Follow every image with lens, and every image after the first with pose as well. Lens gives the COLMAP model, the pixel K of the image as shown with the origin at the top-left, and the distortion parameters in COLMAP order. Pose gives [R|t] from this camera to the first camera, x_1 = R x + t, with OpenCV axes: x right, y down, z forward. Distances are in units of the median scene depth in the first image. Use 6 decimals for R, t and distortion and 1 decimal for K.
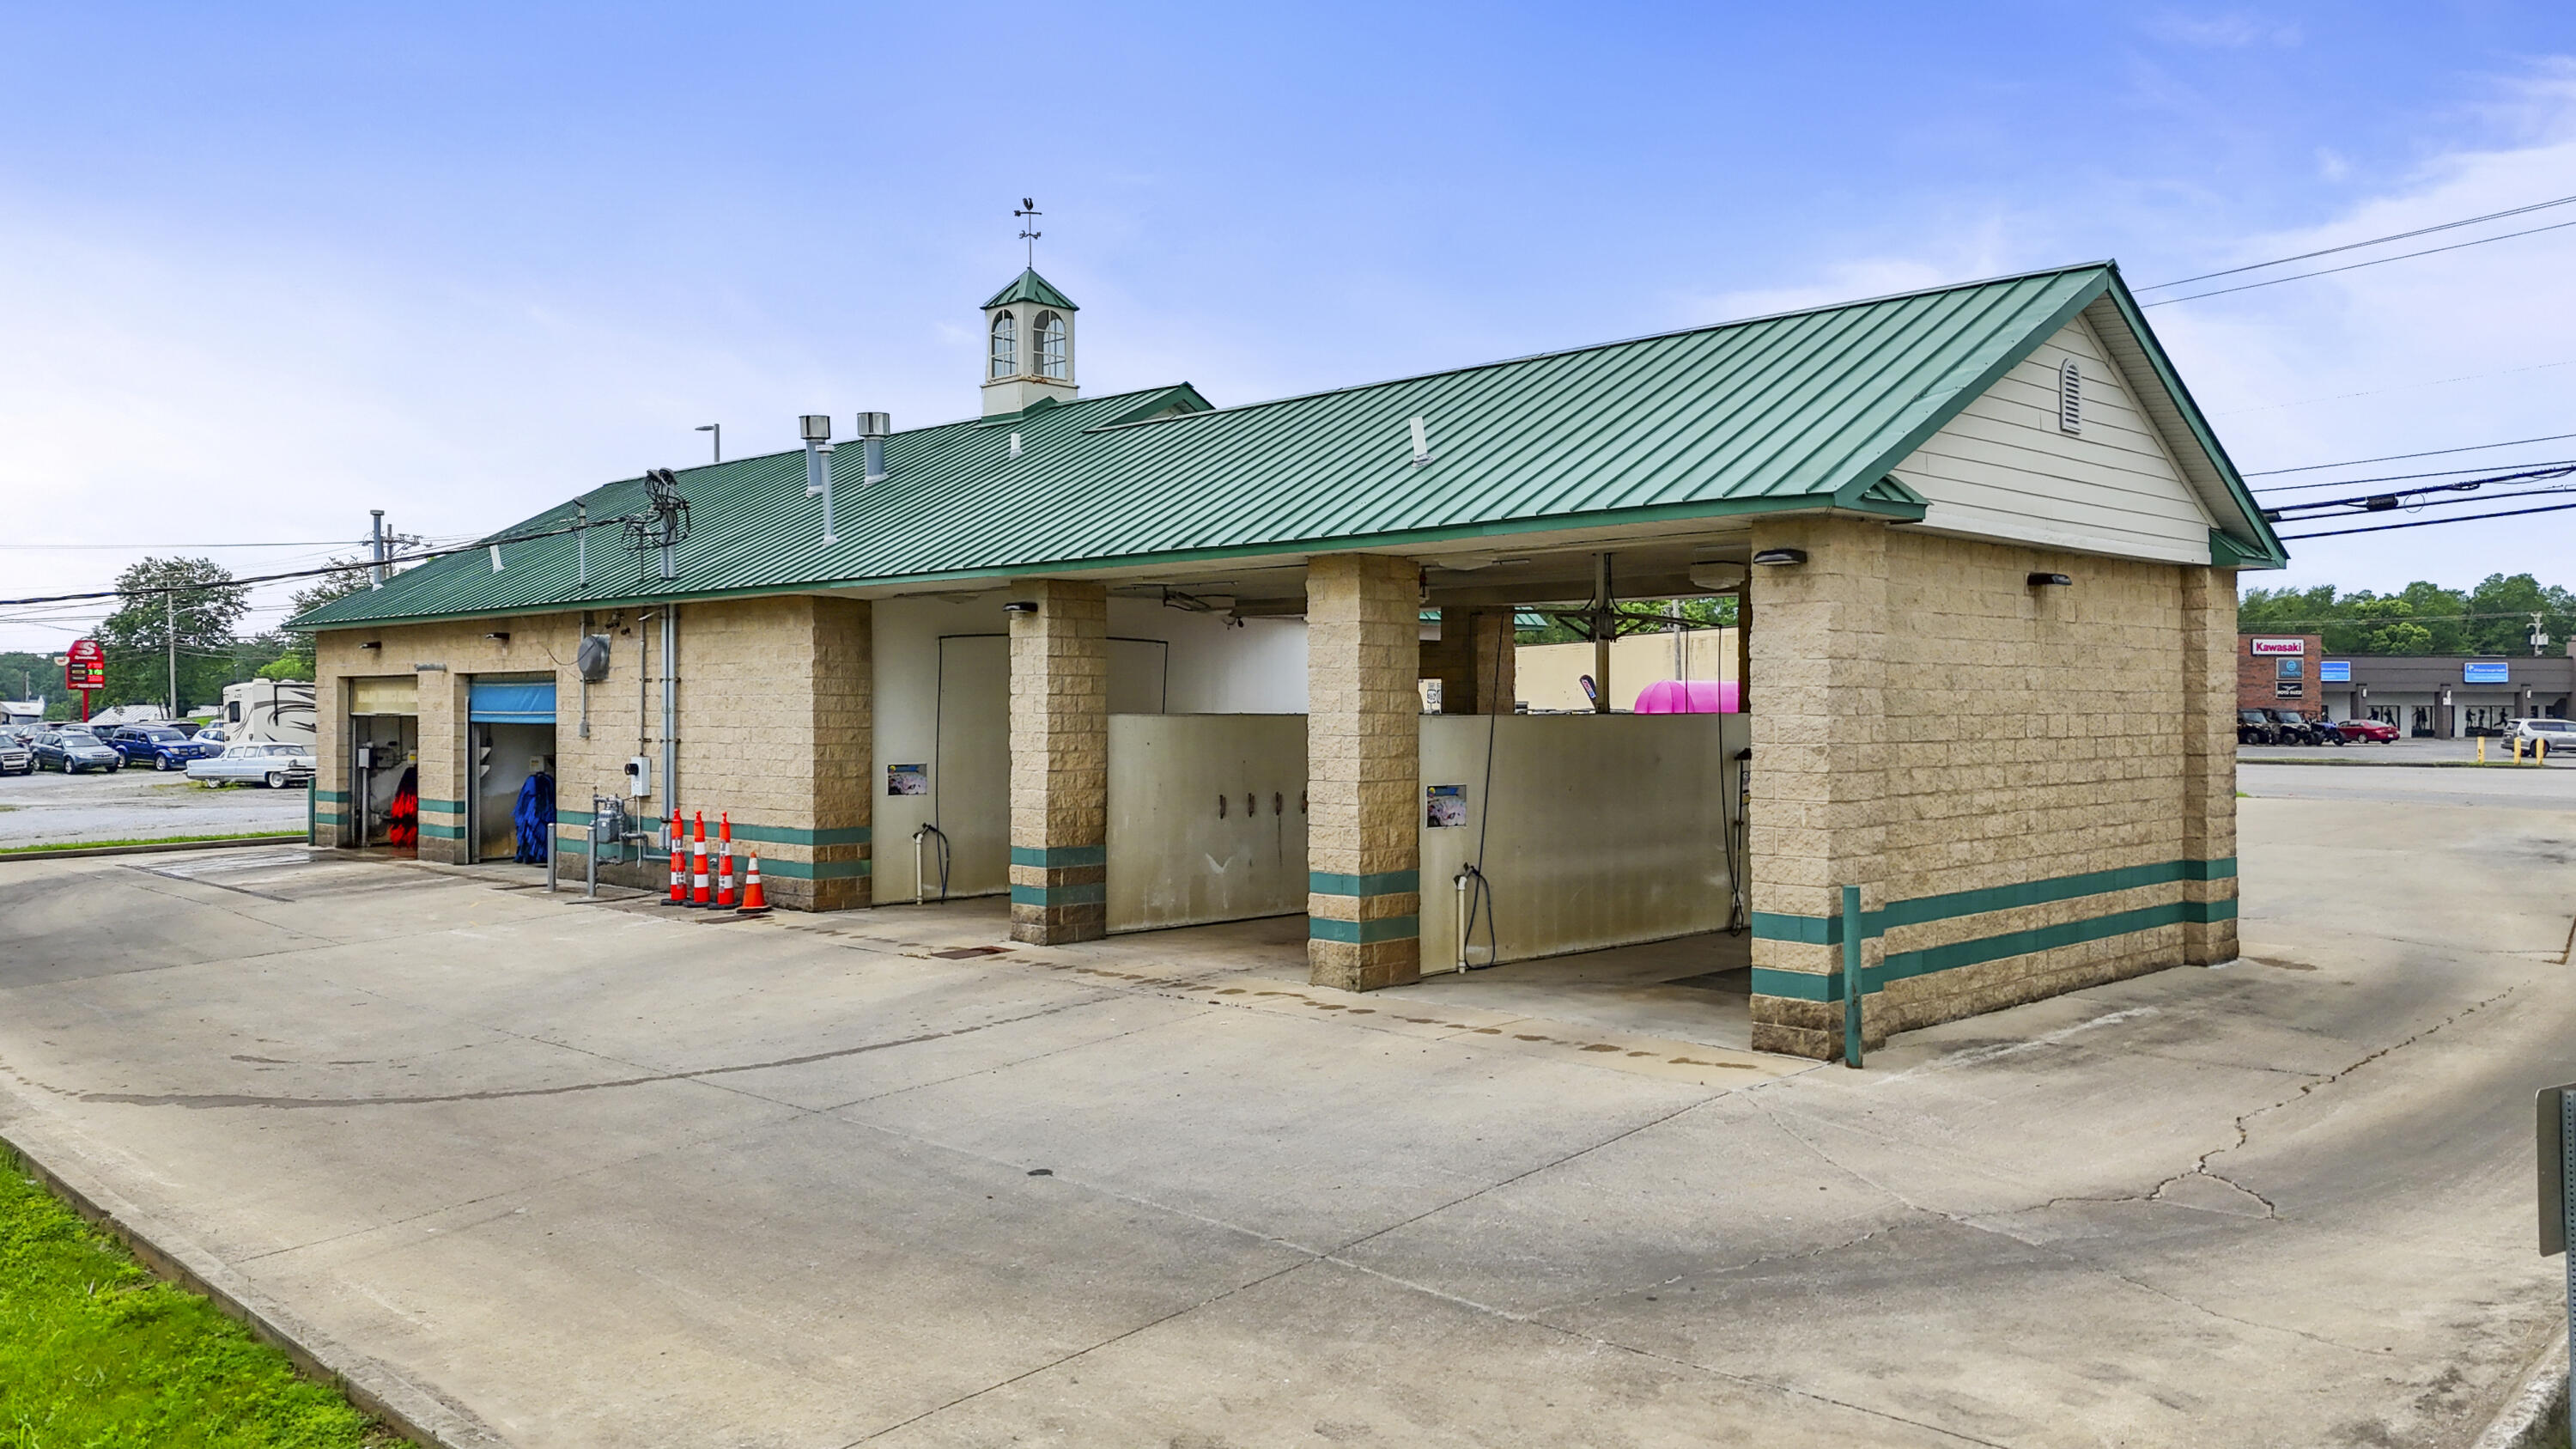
lens RADIAL K [[1868.8, 0, 1288.0], [0, 1868.8, 724.5], [0, 0, 1]] dist [0.058993, -0.000200]
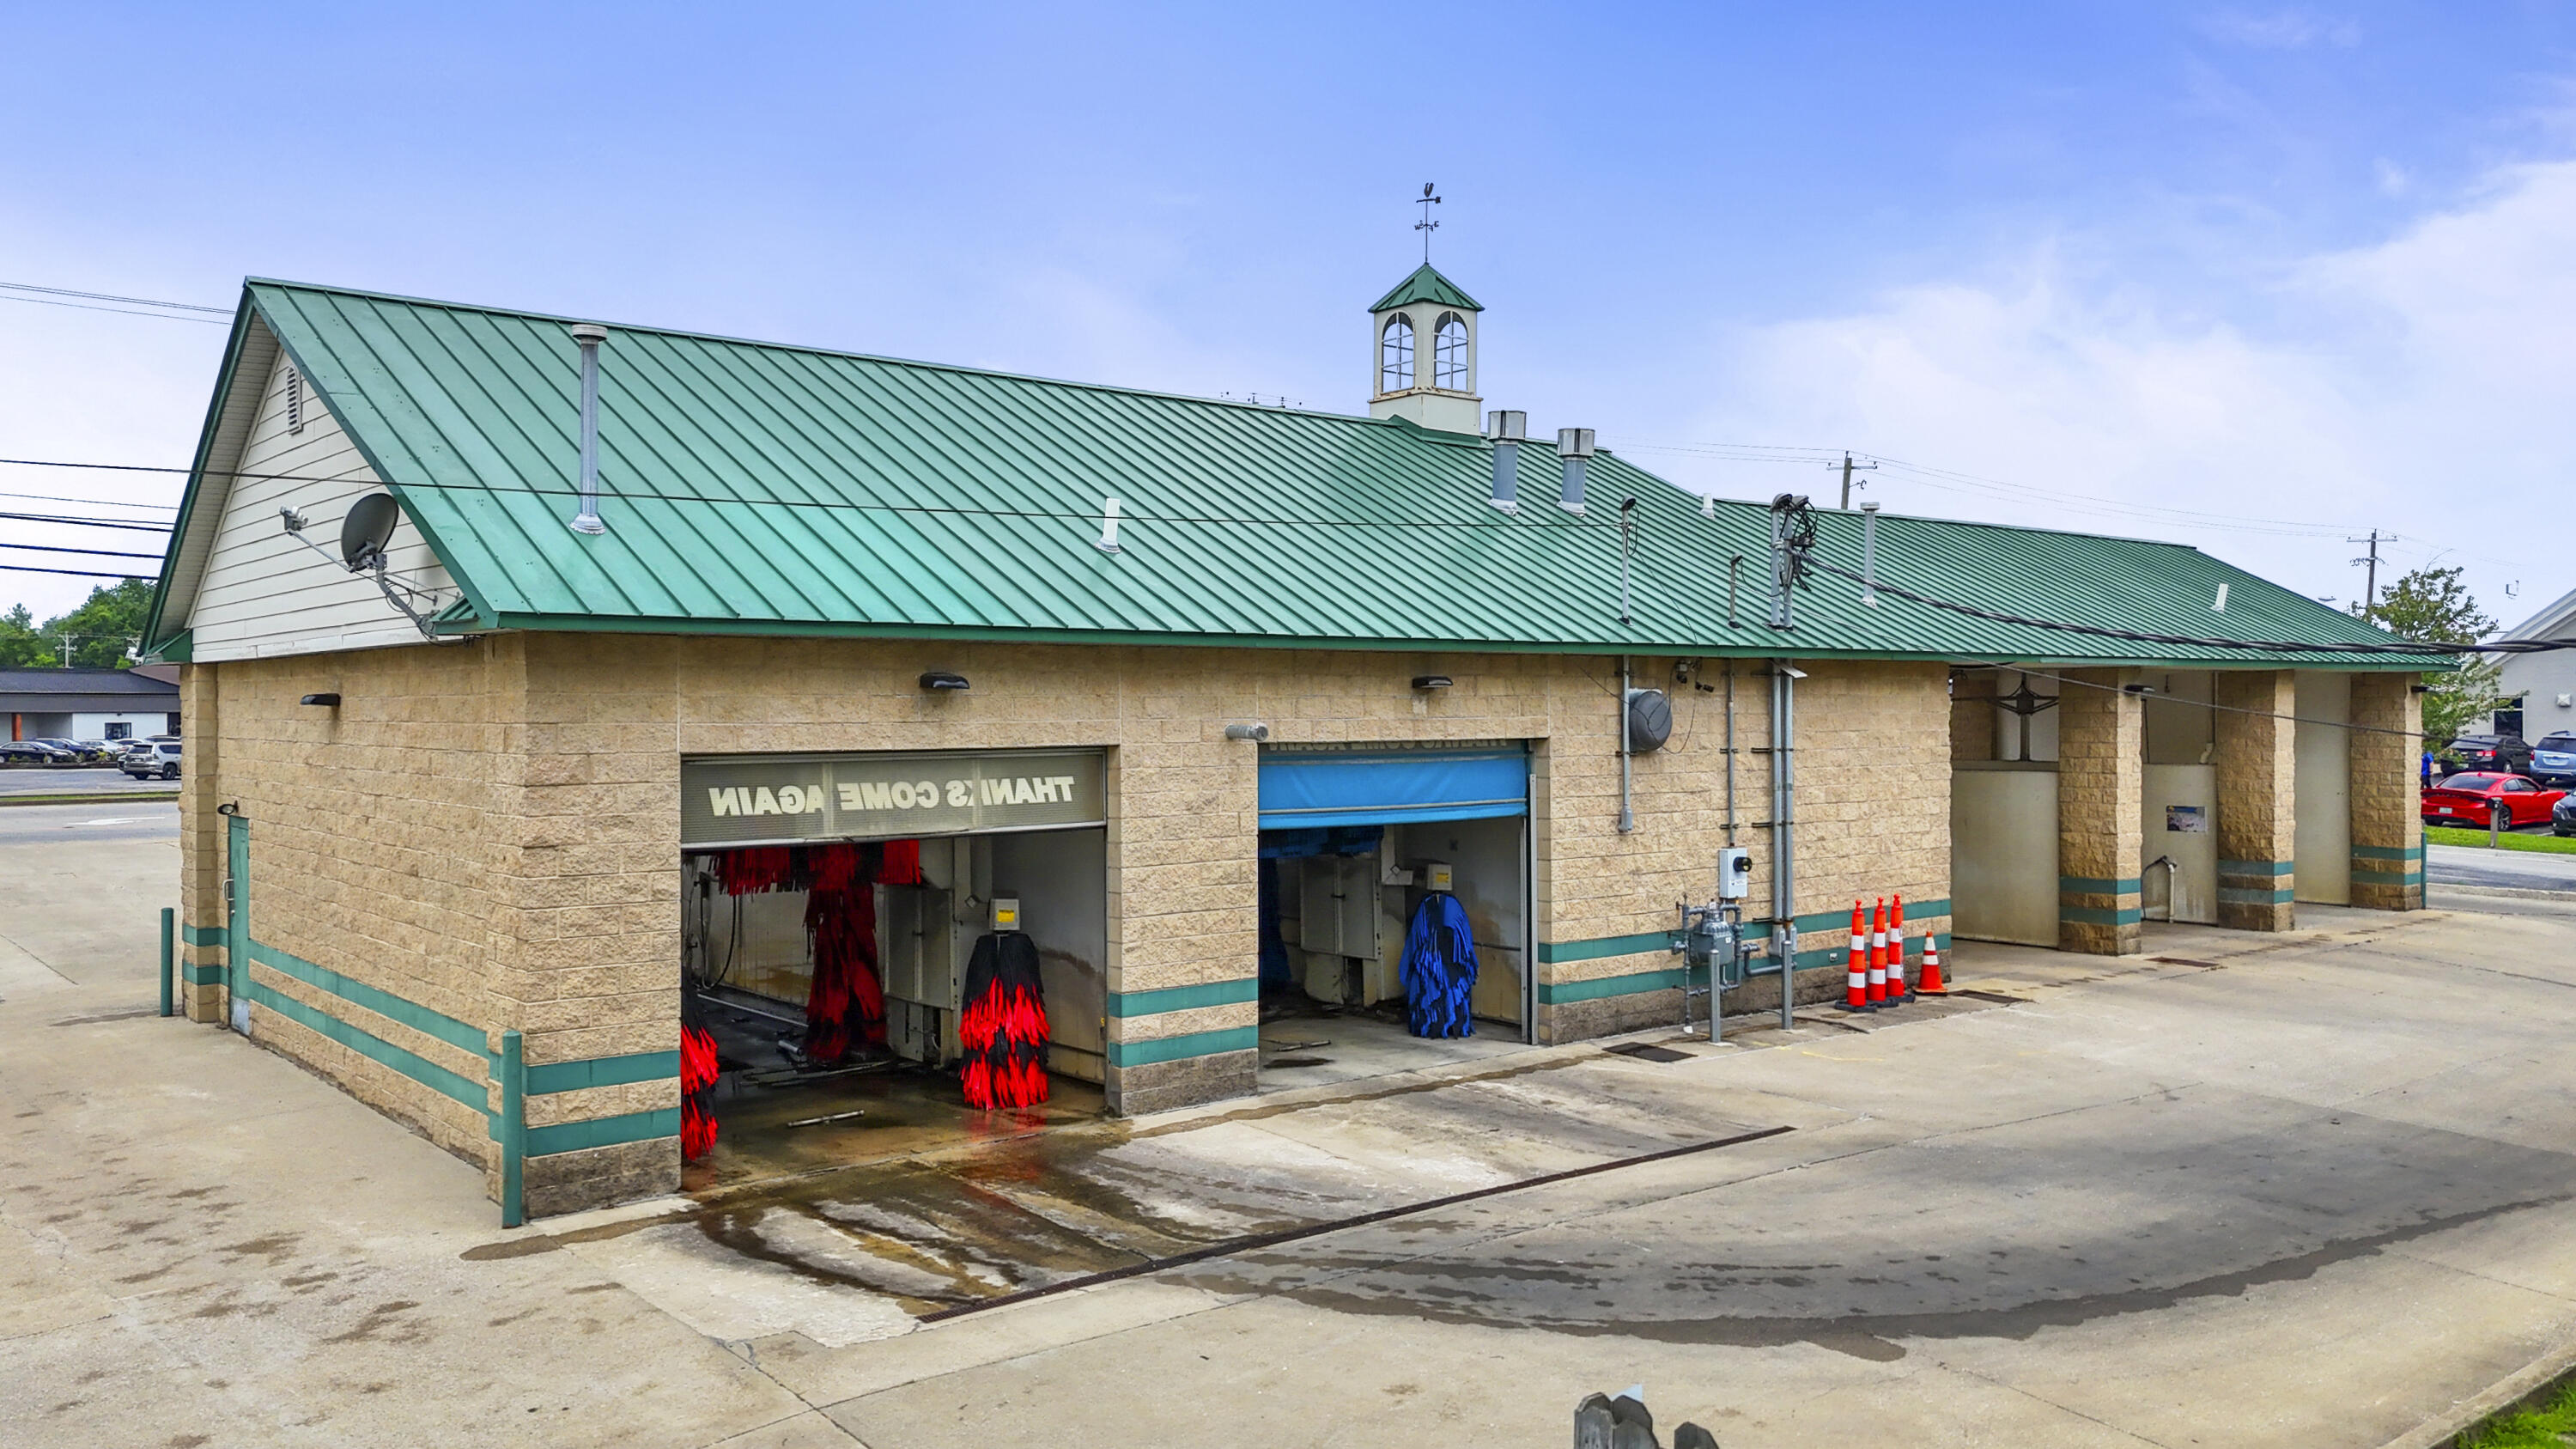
lens RADIAL K [[1868.8, 0, 1288.0], [0, 1868.8, 724.5], [0, 0, 1]] dist [0.058993, -0.000200]
pose [[0.135598, -0.007847, 0.990733, -1.157803], [0.015203, 0.999867, 0.005839, -0.042522], [-0.990647, 0.014270, 0.135699, 1.087440]]
